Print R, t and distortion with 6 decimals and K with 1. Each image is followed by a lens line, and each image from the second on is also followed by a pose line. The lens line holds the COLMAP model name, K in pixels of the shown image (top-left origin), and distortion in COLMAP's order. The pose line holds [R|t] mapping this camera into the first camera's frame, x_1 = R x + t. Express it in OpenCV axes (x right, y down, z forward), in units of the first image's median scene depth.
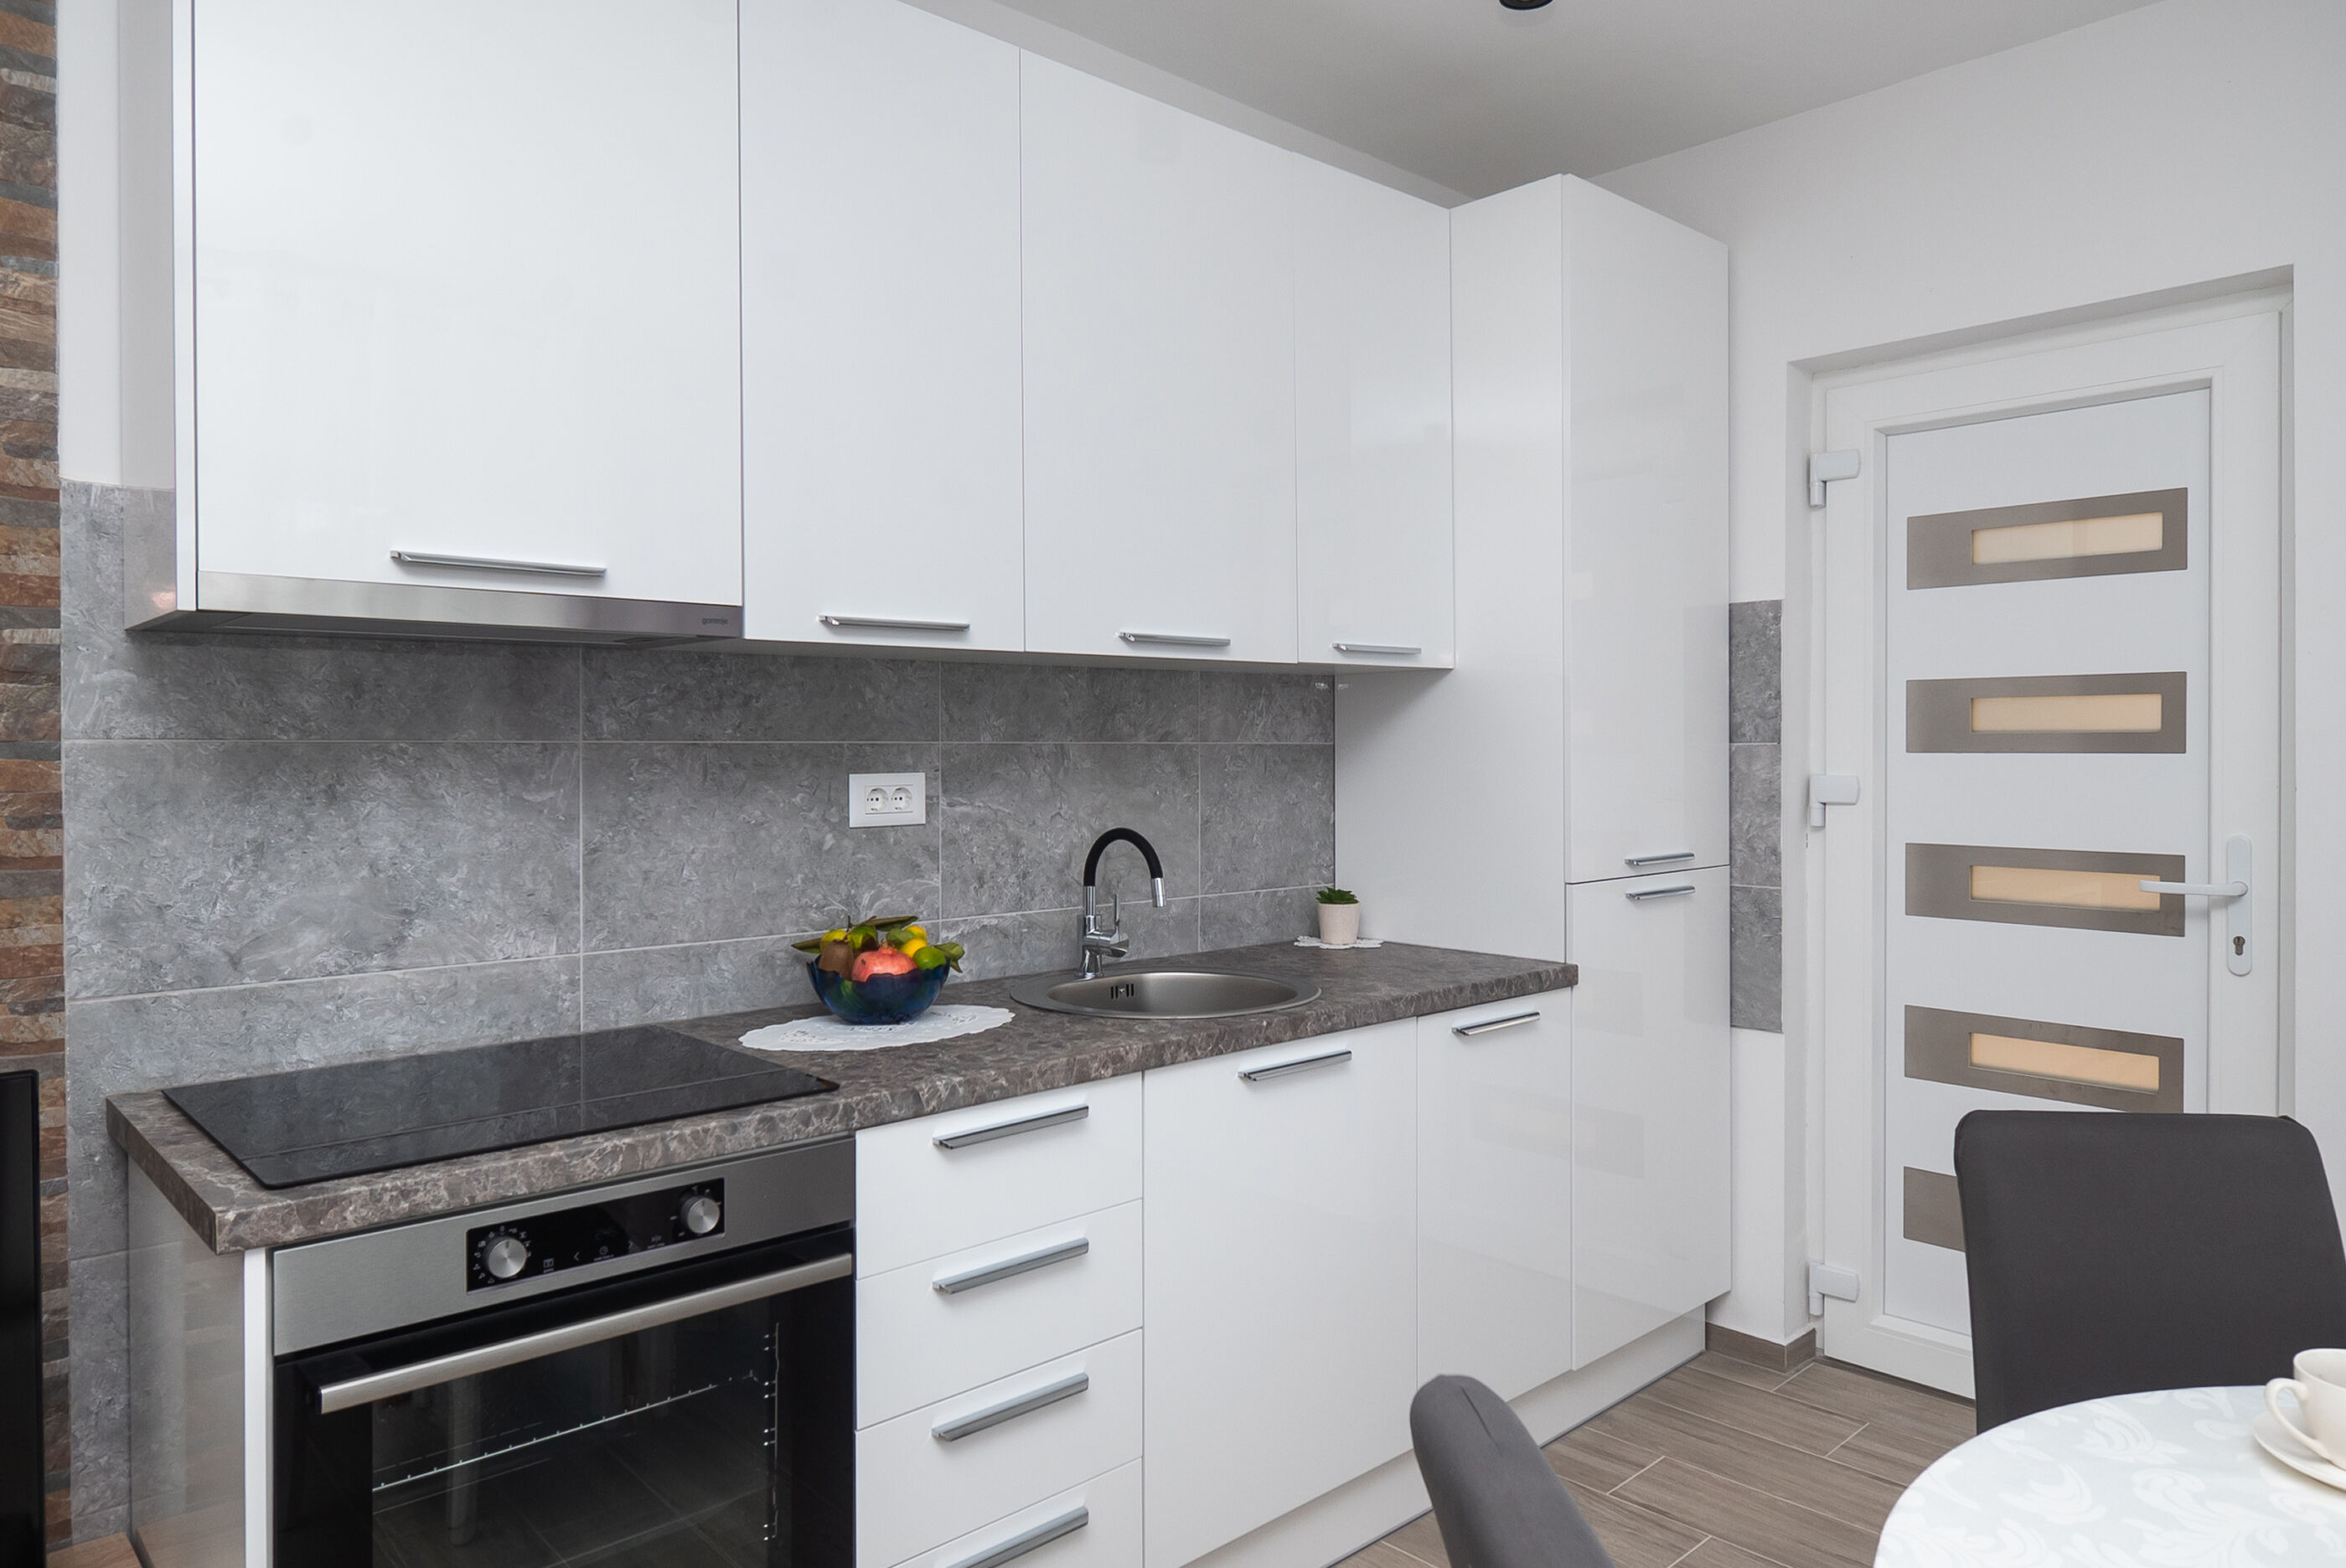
lens RADIAL K [[1521.9, 0, 1175.2], [0, 1521.9, 767.4], [0, 0, 1]] dist [-0.000918, -0.006080]
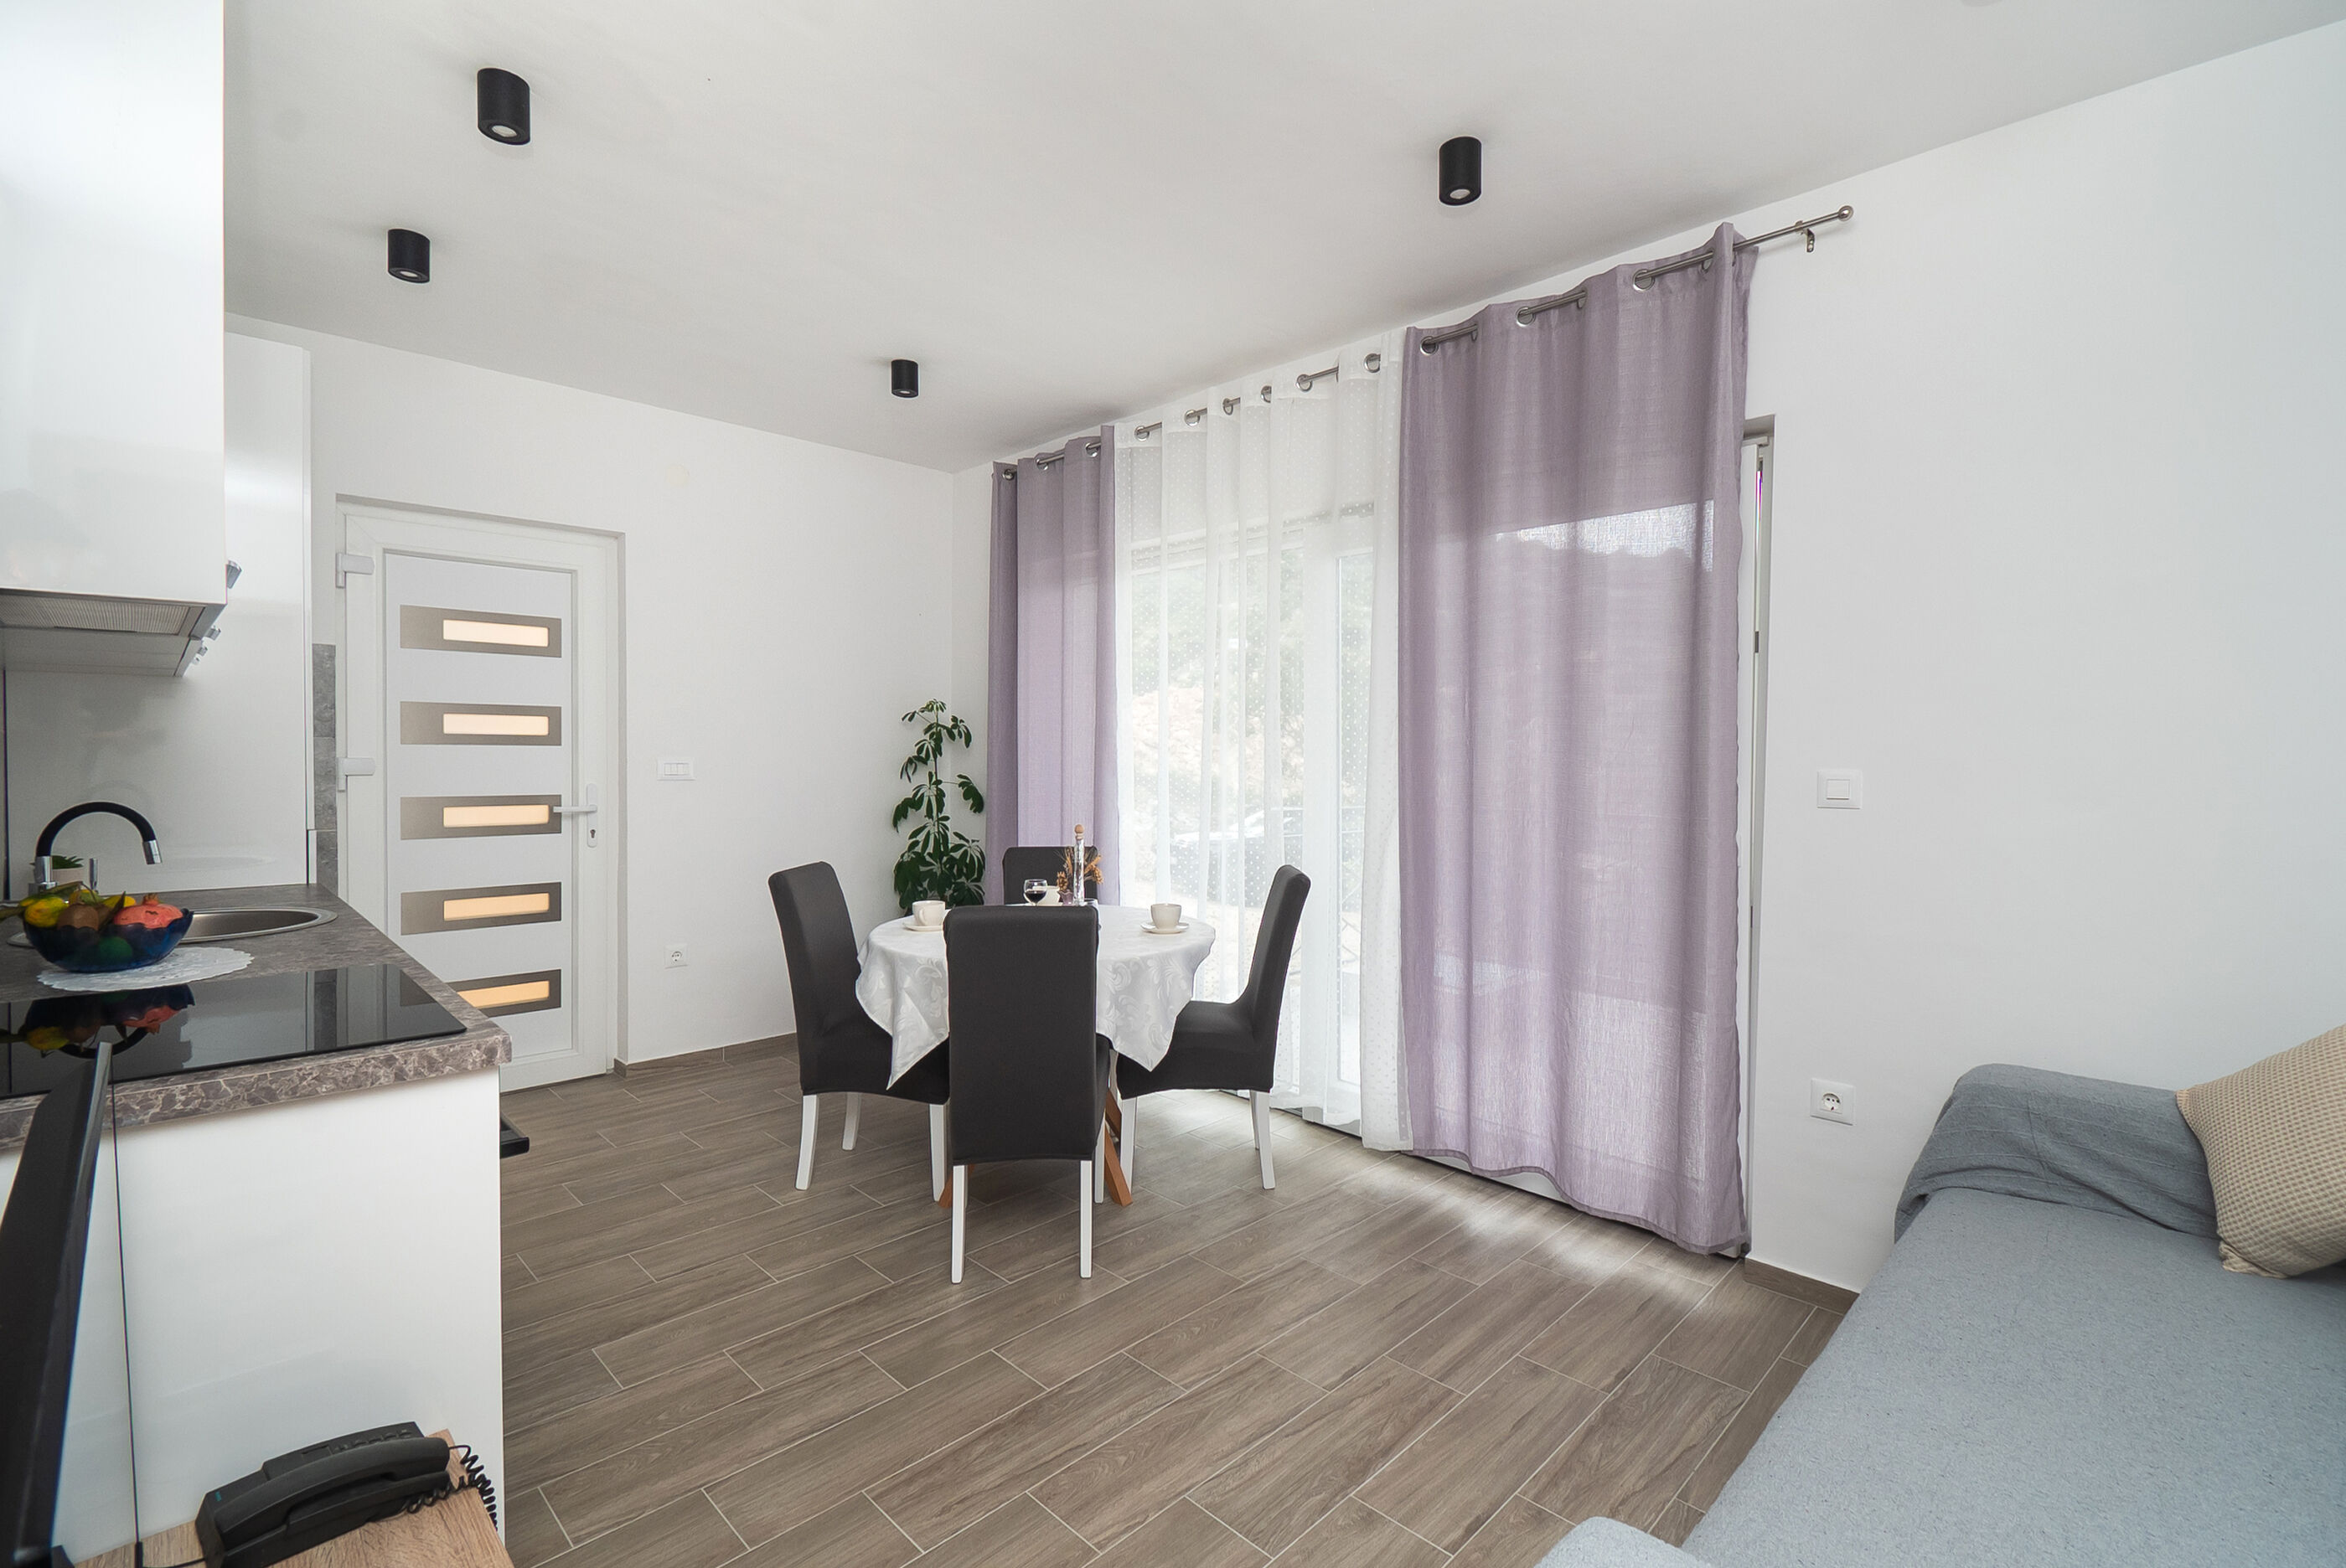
lens RADIAL K [[1050.7, 0, 1228.7], [0, 1050.7, 774.3], [0, 0, 1]] dist [0.000069, -0.009833]
pose [[-0.047158, -0.017707, 0.998730, -1.044767], [0.006060, 0.999819, 0.018012, 0.012109], [-0.998869, 0.006902, -0.047042, 0.198238]]
